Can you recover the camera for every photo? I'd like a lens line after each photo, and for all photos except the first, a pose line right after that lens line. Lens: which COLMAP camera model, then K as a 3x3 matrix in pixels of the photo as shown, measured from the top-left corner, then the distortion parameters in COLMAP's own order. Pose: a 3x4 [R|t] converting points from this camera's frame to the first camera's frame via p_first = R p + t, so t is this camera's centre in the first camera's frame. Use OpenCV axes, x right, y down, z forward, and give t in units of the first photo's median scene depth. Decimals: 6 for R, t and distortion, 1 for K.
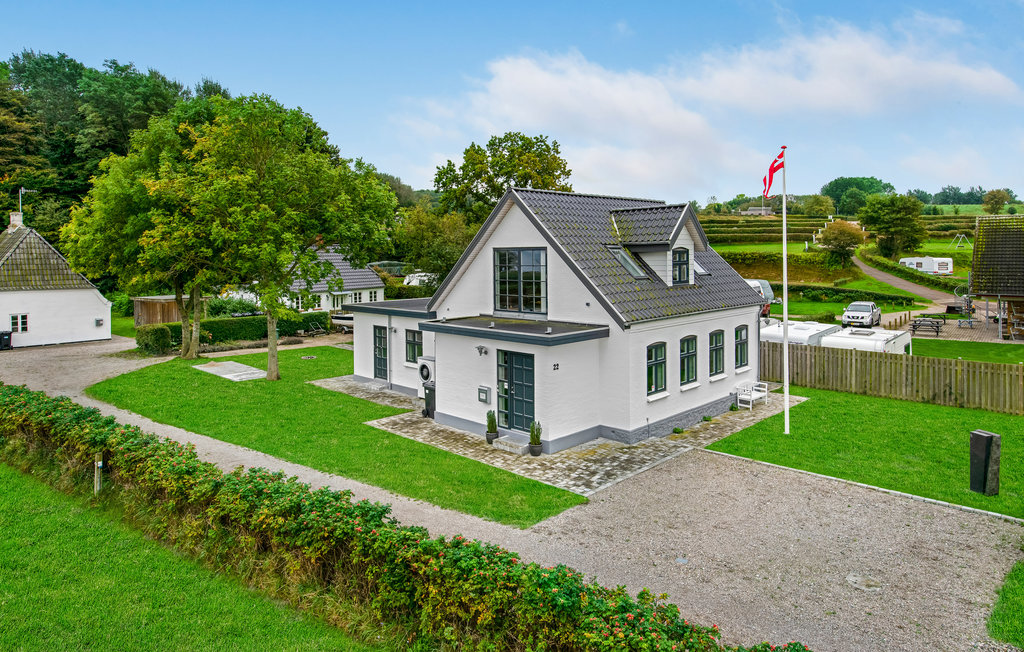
lens RADIAL K [[626.3, 0, 512.0], [0, 626.3, 326.0], [0, 0, 1]] dist [-0.000334, -0.000197]
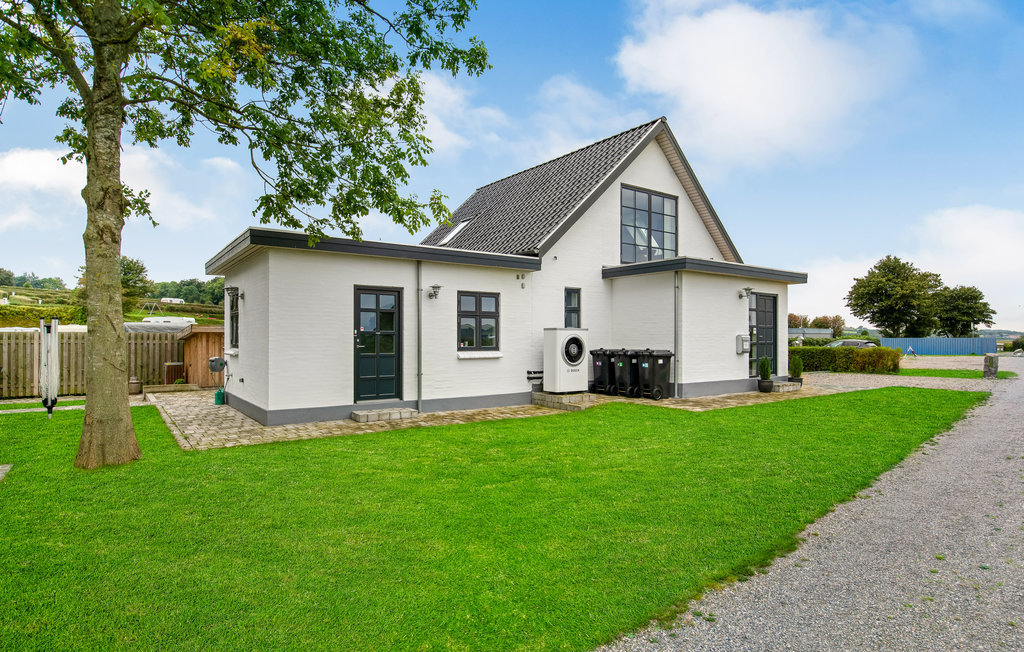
lens RADIAL K [[553.0, 0, 512.0], [0, 553.0, 326.0], [0, 0, 1]] dist [0.000036, -0.000007]
pose [[0.171762, 0.027505, 0.984754, -0.627266], [0.109204, 0.992918, -0.046781, 0.062449], [-0.979067, 0.115575, 0.167542, 0.874147]]
